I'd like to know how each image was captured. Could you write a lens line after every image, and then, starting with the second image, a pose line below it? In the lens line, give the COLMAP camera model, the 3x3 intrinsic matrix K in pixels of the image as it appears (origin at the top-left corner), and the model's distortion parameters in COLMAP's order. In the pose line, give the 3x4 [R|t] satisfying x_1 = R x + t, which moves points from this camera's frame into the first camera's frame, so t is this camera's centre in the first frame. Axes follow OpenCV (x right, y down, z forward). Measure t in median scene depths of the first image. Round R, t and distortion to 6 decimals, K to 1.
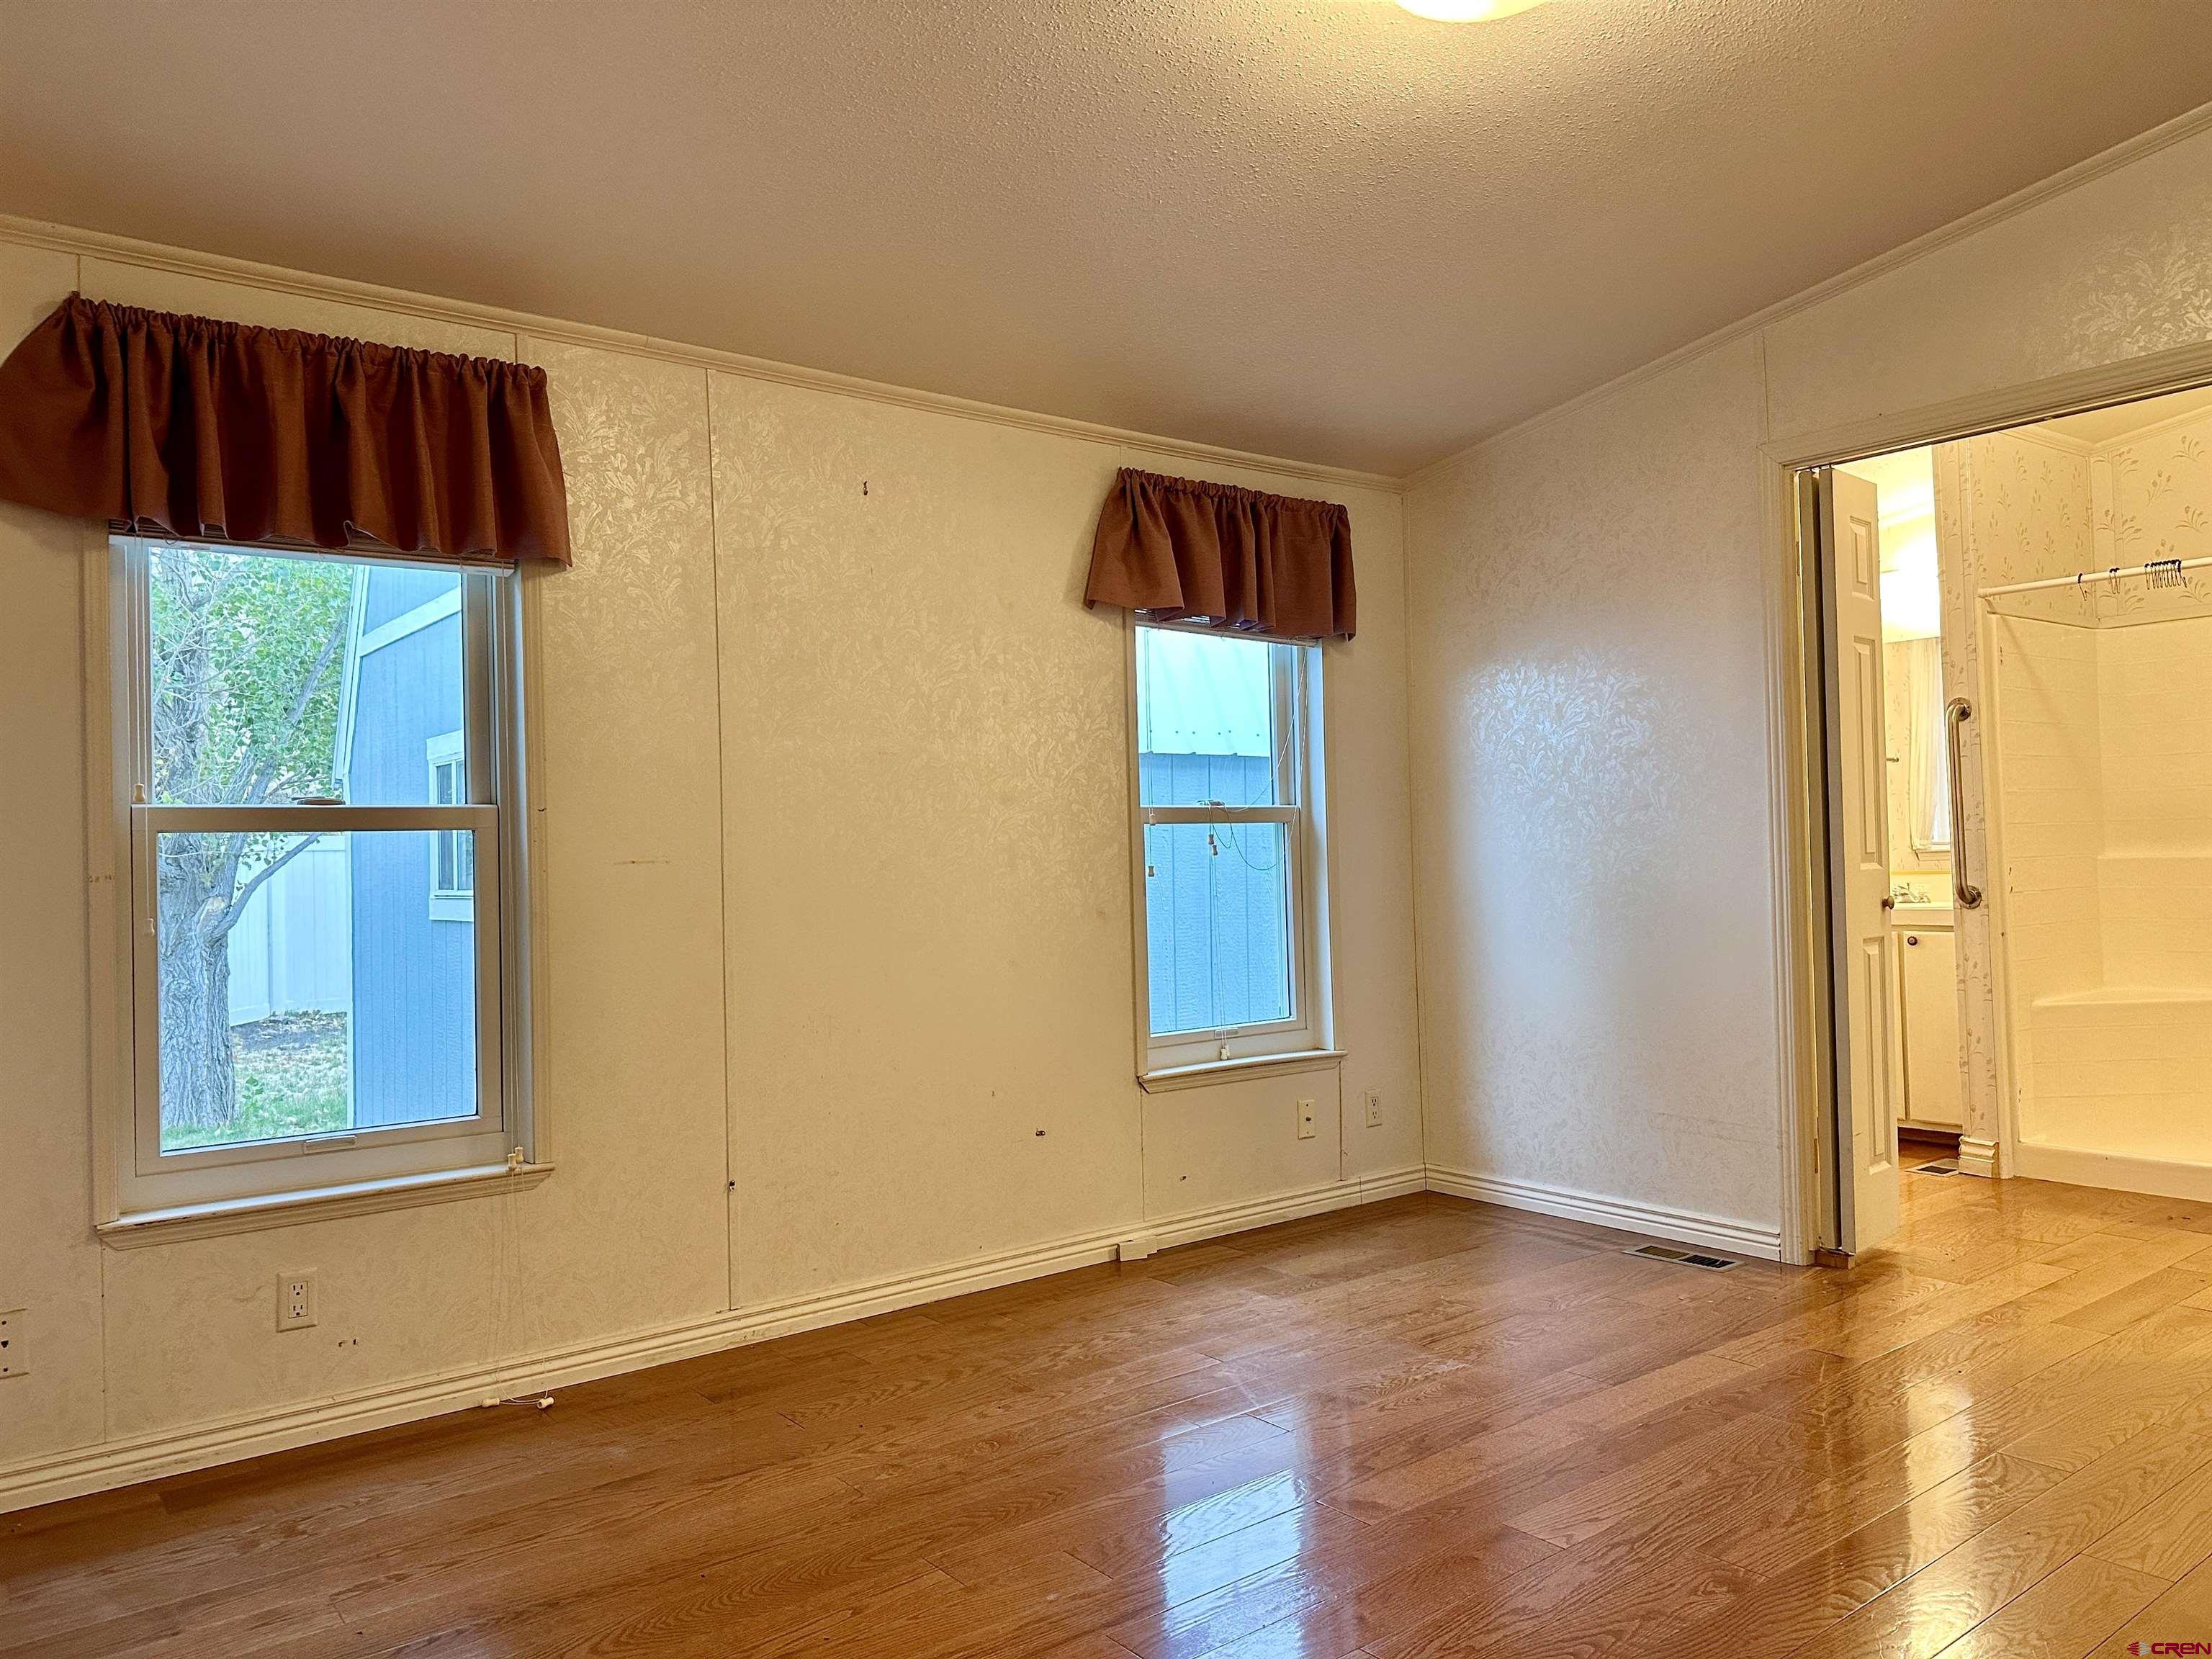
lens RADIAL K [[1583.7, 0, 1116.7], [0, 1583.7, 829.9], [0, 0, 1]] dist [0.034879, -0.028751]
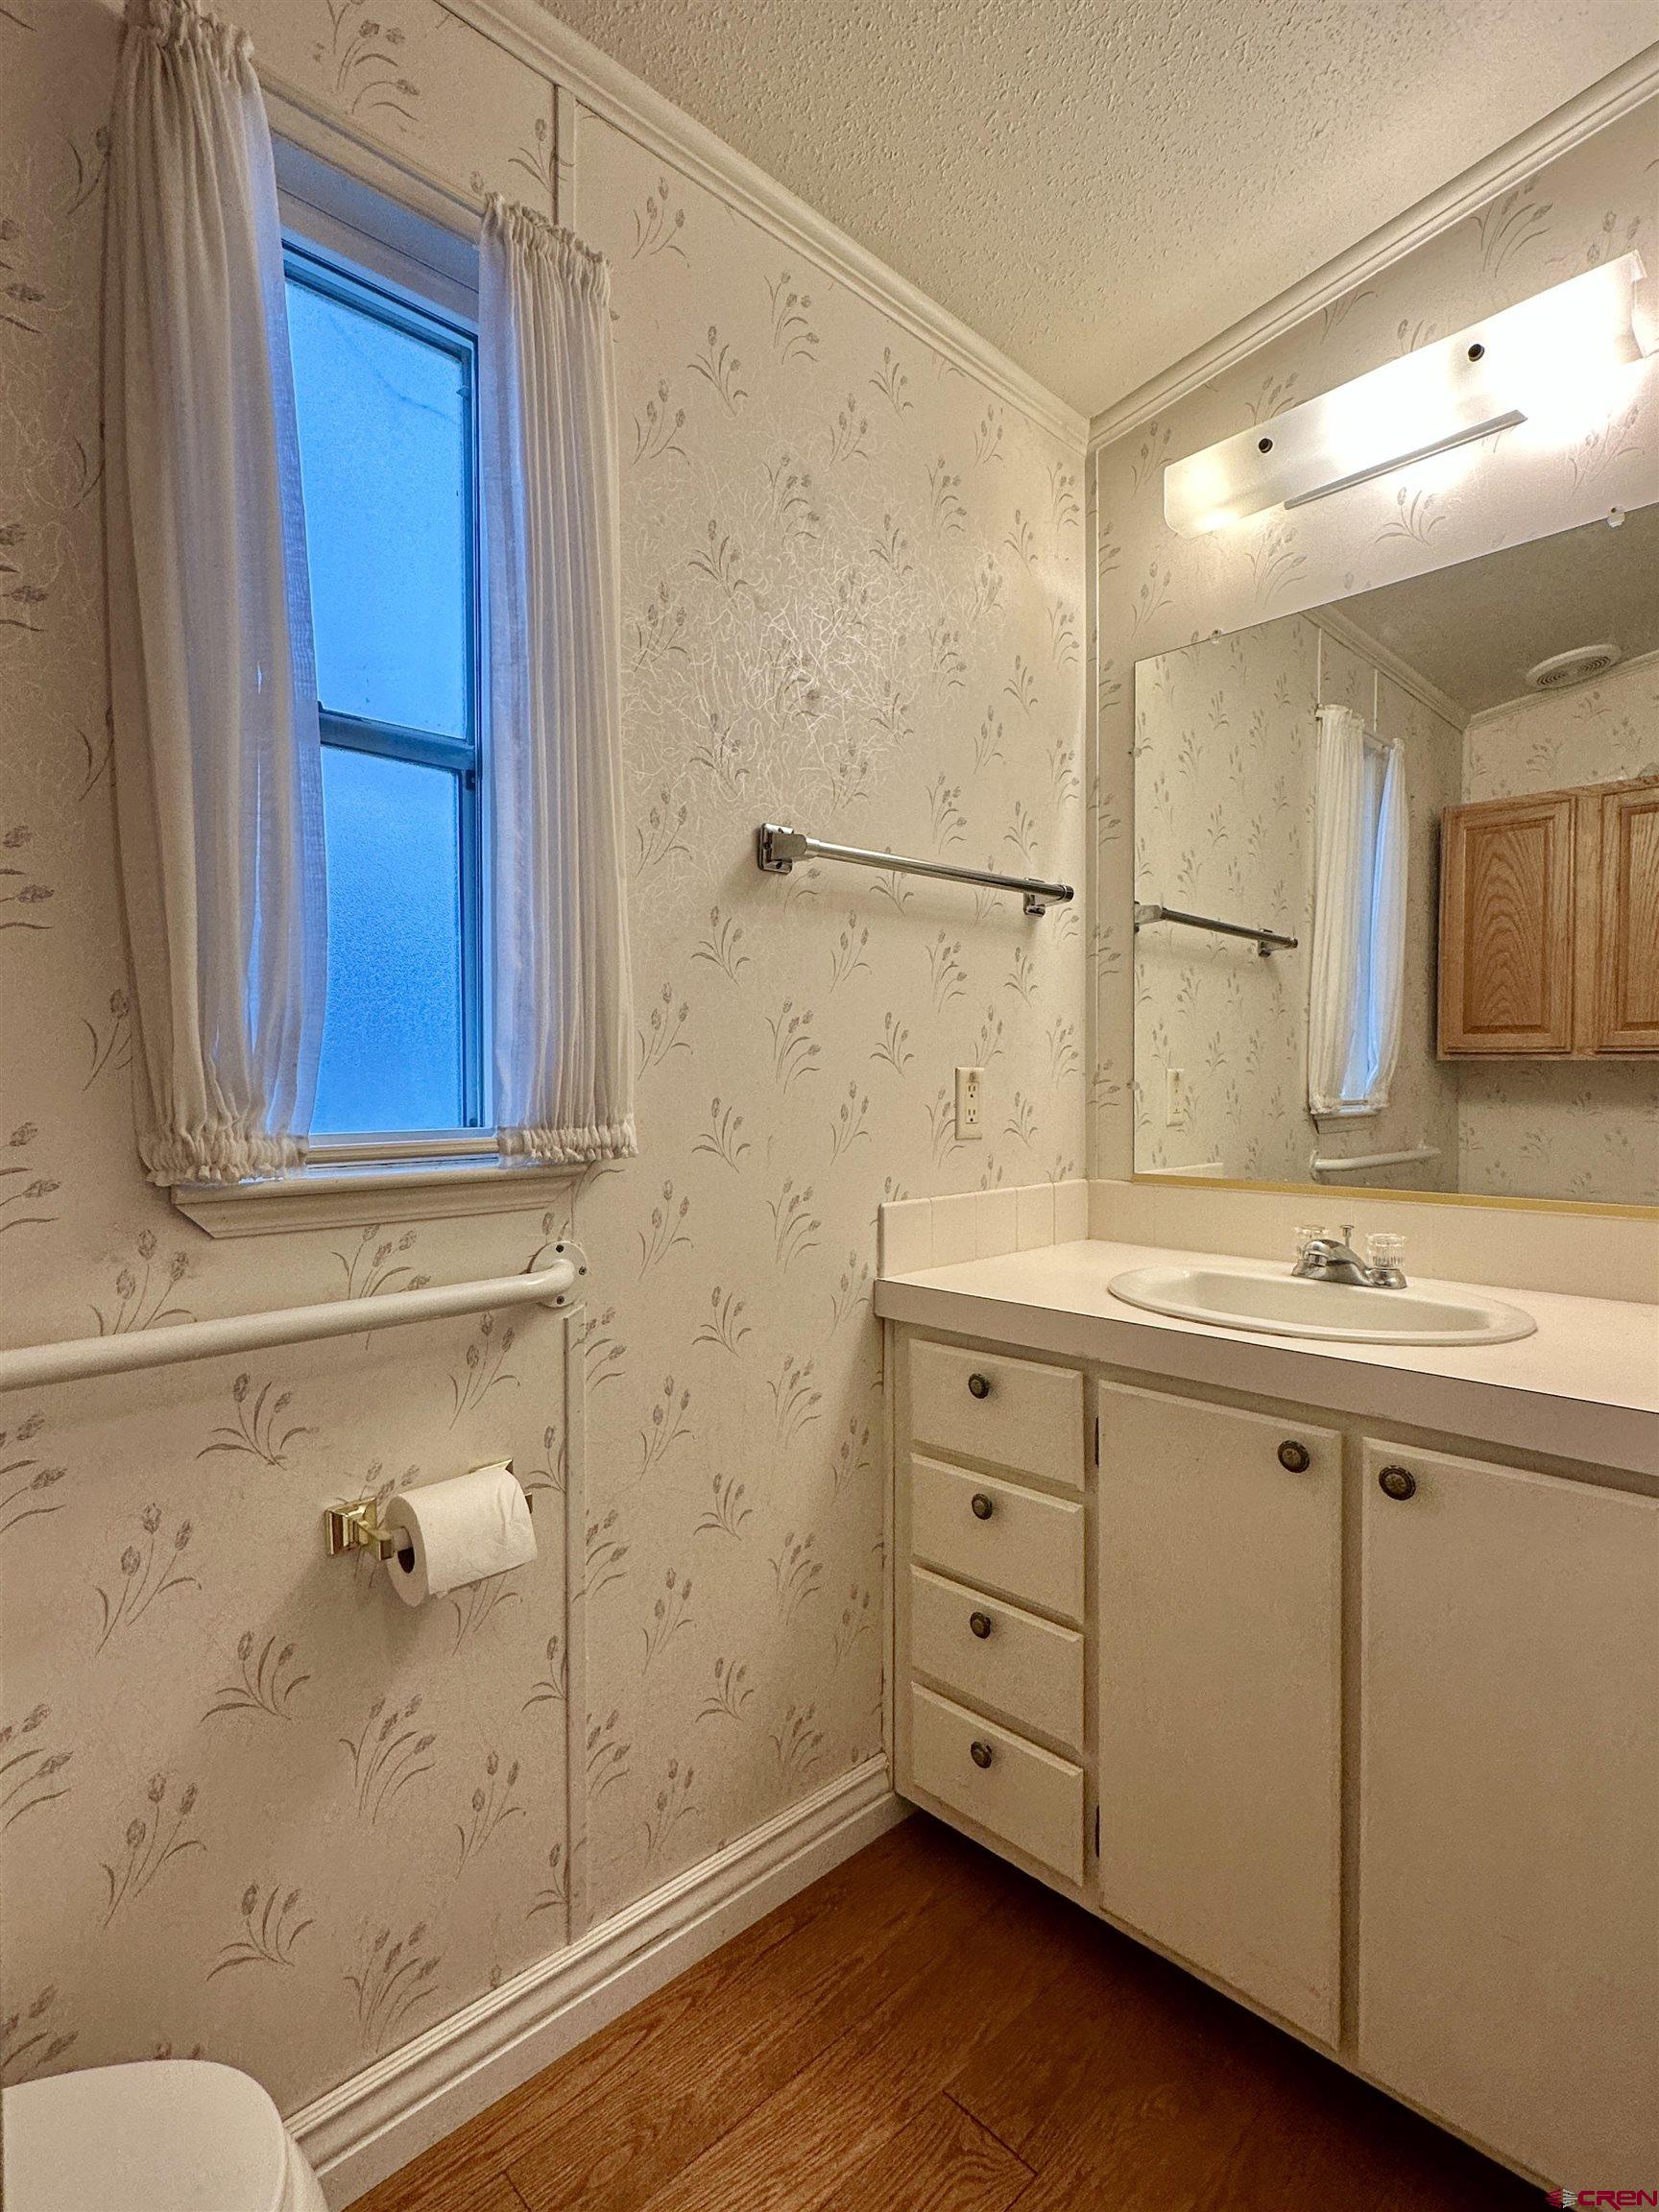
lens RADIAL K [[1096.0, 0, 827.0], [0, 1096.0, 1093.9], [0, 0, 1]] dist [-0.002026, -0.000434]
pose [[0.994585, 0.022232, 0.101523, 0.413182], [-0.025517, 0.999188, 0.031173, -0.003062], [-0.100747, -0.033595, 0.994345, 0.897374]]
